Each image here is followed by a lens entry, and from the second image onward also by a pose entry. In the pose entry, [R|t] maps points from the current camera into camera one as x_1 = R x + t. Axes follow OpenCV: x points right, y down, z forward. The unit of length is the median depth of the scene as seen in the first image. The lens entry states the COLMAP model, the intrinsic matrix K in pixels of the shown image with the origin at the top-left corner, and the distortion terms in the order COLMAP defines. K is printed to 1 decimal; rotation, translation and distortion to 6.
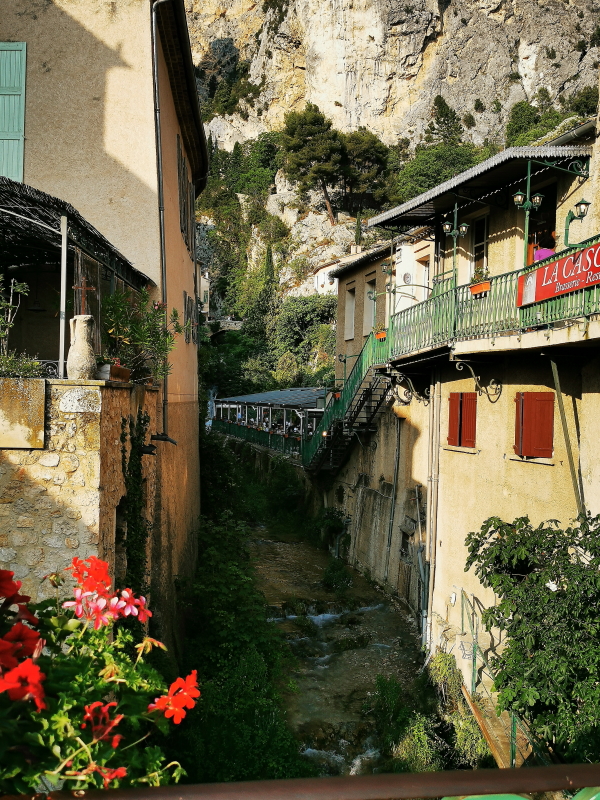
lens RADIAL K [[782.4, 0, 300.0], [0, 782.4, 400.0], [0, 0, 1]] dist [0.052679, -0.009796]
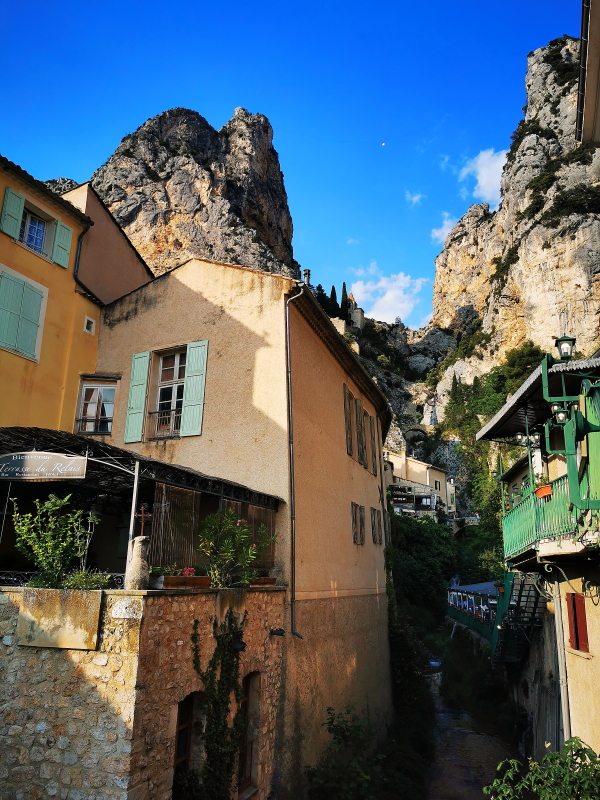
lens RADIAL K [[608.3, 0, 300.0], [0, 608.3, 400.0], [0, 0, 1]] dist [0.084257, -0.123888]
pose [[0.921458, -0.111835, -0.372033, 0.214729], [0.000283, 0.957859, -0.287238, -0.020520], [0.388479, 0.264572, 0.882658, 0.096326]]
